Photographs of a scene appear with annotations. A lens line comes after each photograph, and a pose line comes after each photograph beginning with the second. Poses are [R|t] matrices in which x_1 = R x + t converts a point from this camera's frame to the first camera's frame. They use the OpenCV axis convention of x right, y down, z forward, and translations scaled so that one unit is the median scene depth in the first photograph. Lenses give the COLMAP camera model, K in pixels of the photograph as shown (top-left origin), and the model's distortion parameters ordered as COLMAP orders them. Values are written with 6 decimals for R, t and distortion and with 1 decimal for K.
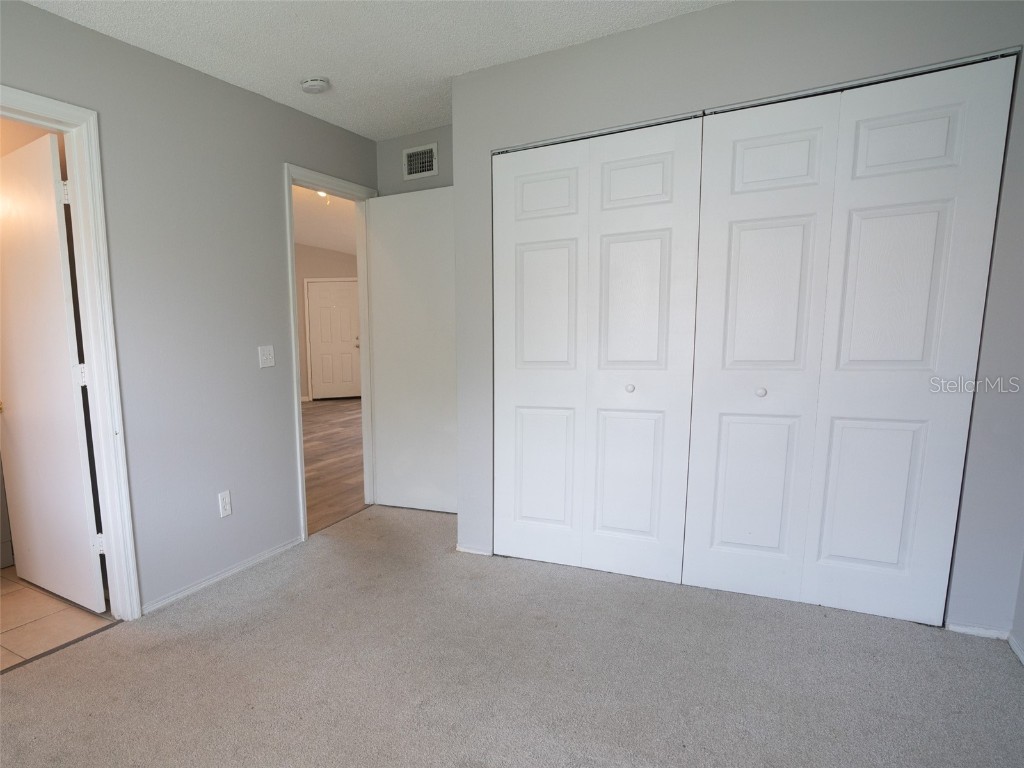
lens RADIAL K [[529.8, 0, 512.0], [0, 529.8, 384.0], [0, 0, 1]] dist [-0.018051, 0.016420]
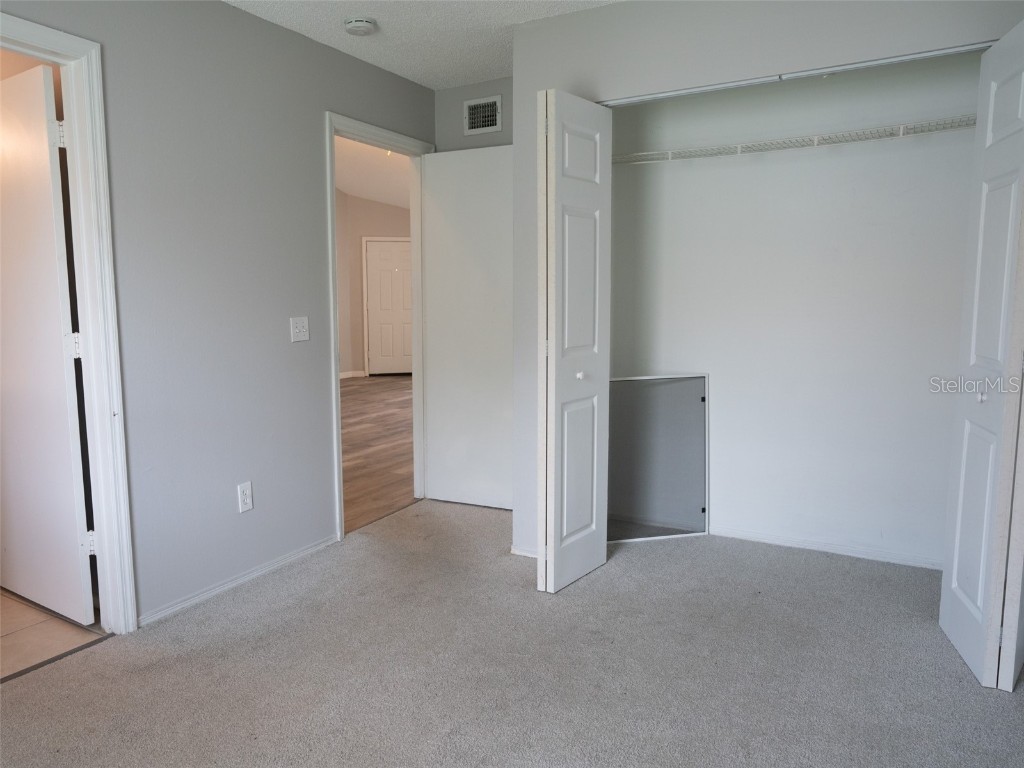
lens RADIAL K [[569.8, 0, 513.5], [0, 569.8, 373.6], [0, 0, 1]] dist [-0.001977, 0.024035]
pose [[0.999116, 0.023036, 0.035162, -0.137260], [-0.022272, 0.999511, -0.021963, 0.034218], [-0.035651, 0.021161, 0.999140, 0.040250]]
